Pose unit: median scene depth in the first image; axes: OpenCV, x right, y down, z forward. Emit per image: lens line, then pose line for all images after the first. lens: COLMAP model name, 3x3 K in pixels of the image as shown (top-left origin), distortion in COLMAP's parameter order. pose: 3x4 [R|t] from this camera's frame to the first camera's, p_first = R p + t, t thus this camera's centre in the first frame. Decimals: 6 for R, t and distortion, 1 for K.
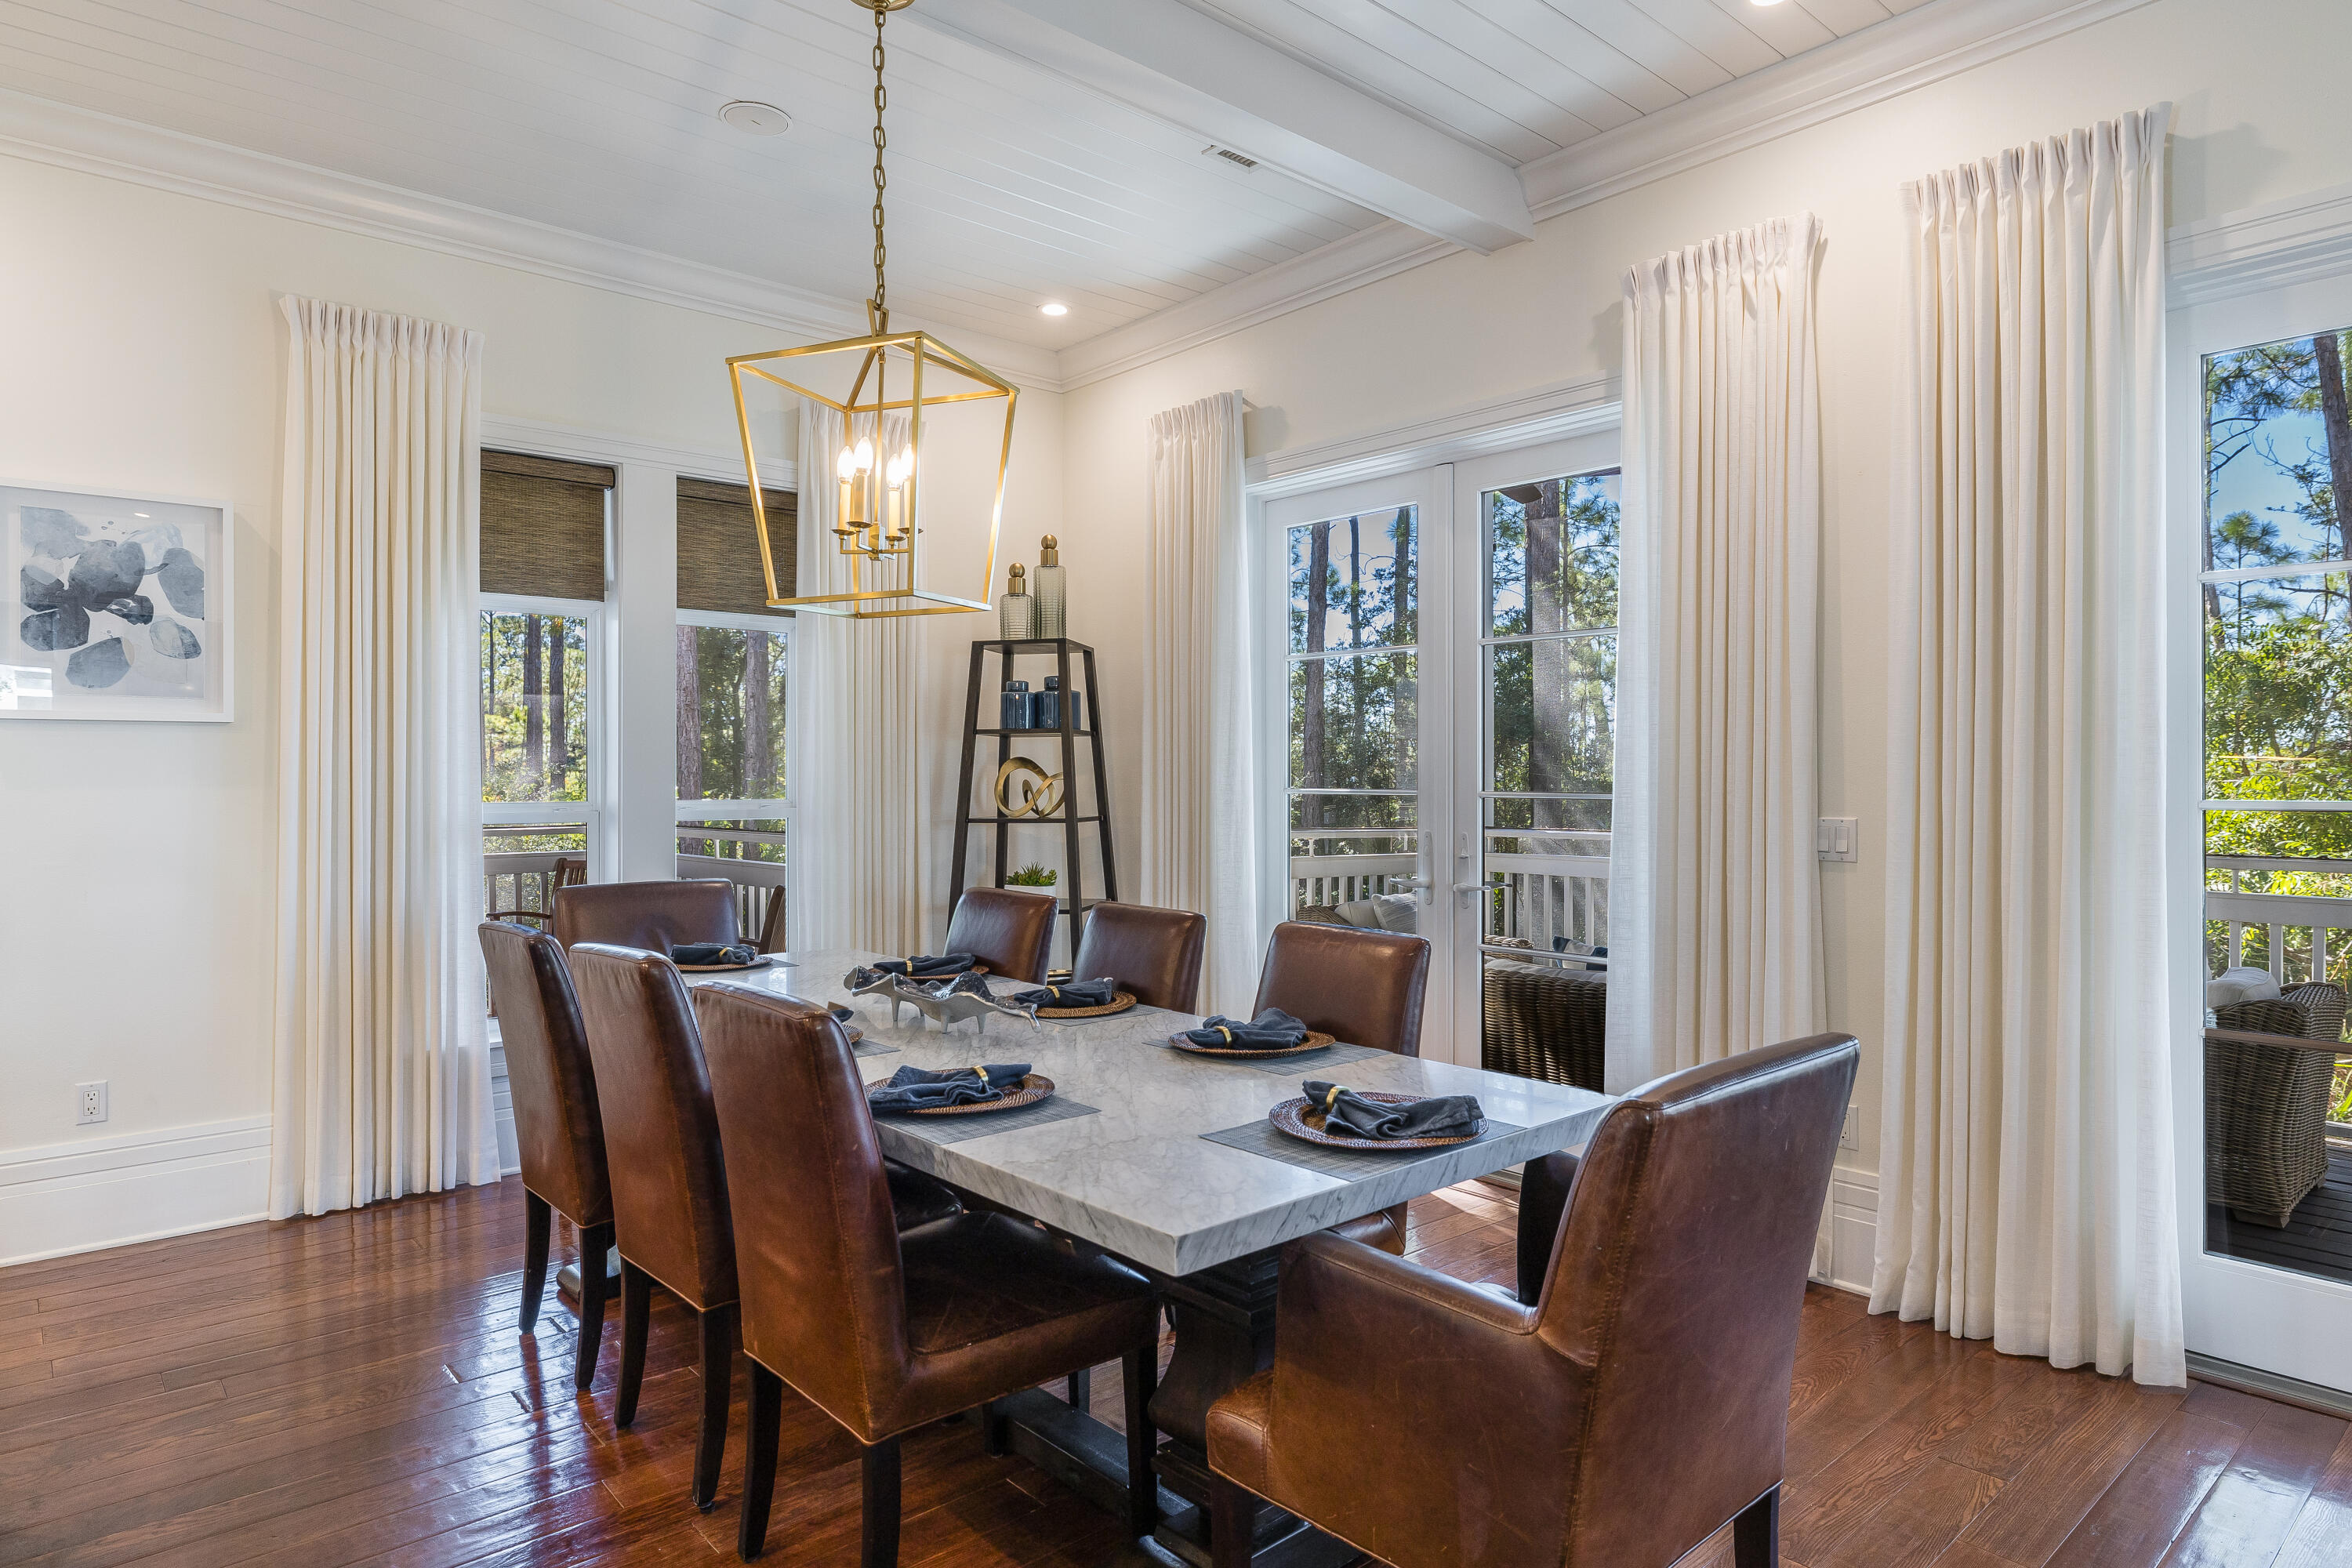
lens RADIAL K [[1334.9, 0, 1183.2], [0, 1334.9, 780.0], [0, 0, 1]] dist [-0.000053, 0.001299]
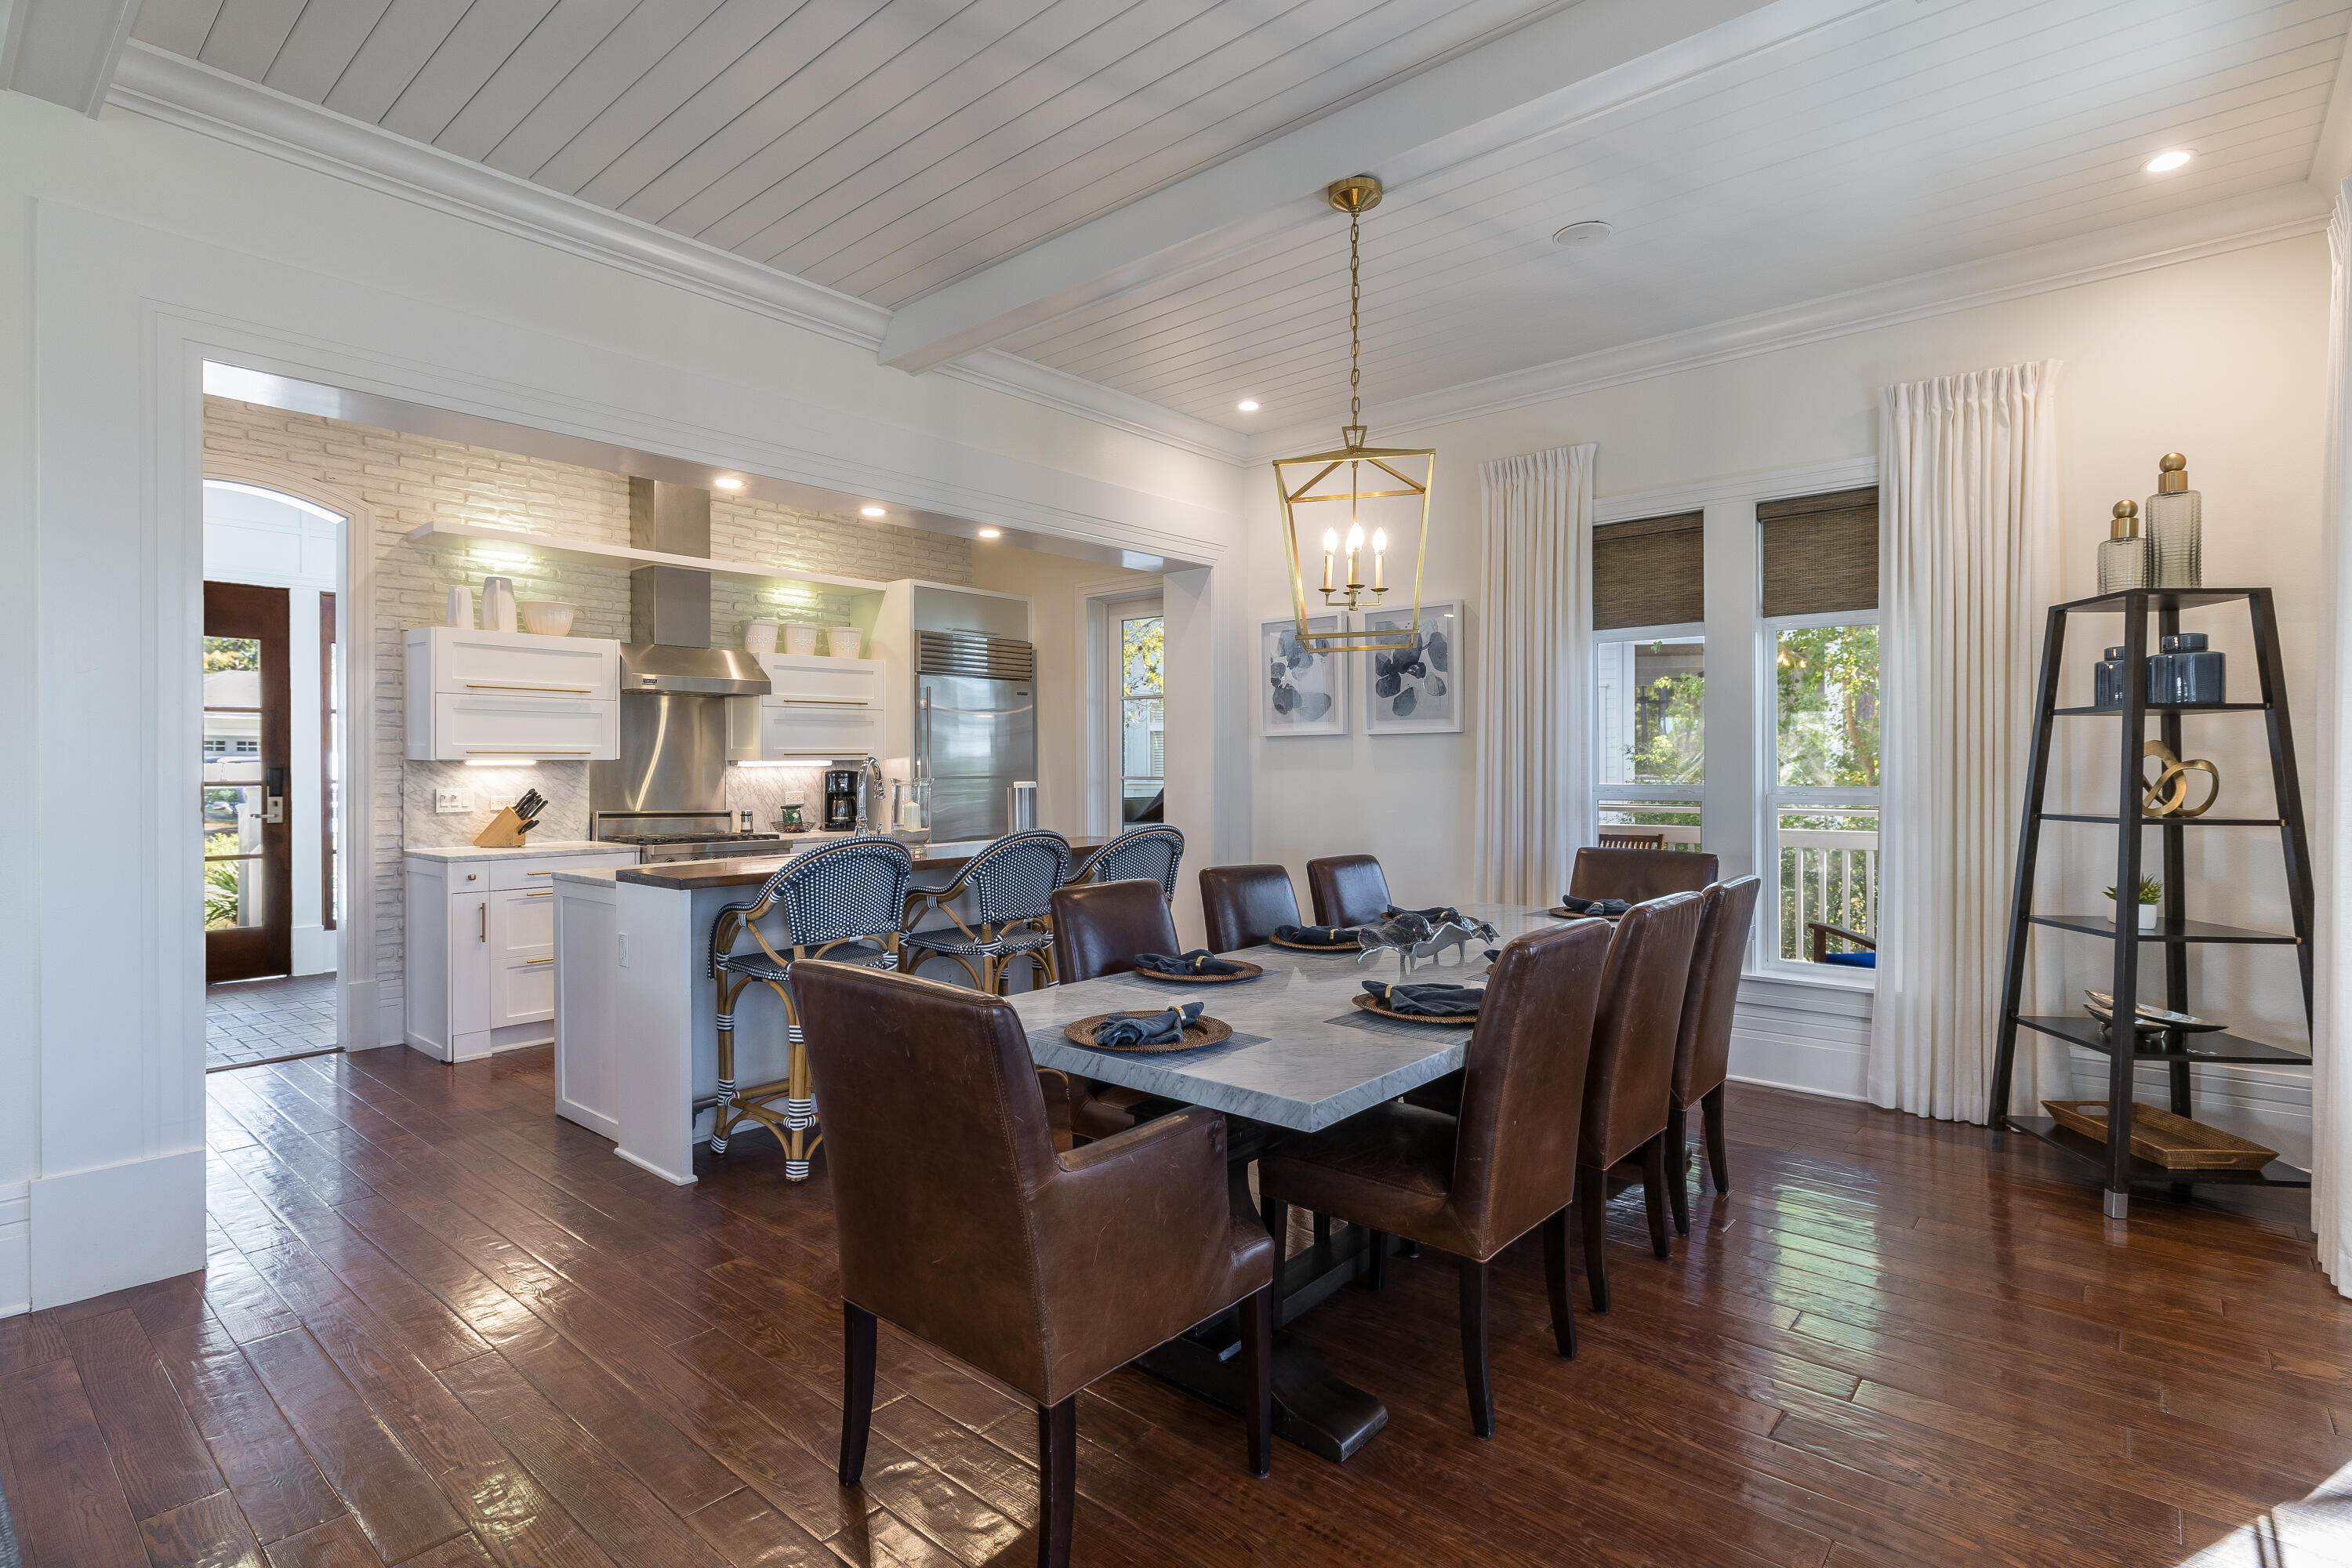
lens RADIAL K [[1132.6, 0, 1173.2], [0, 1132.6, 771.8], [0, 0, 1]] dist [0.000522, 0.000372]
pose [[0.138053, 0.006427, -0.990404, 0.533354], [-0.002559, 0.999978, 0.006132, -0.000915], [0.990422, 0.001688, 0.138066, 0.377687]]
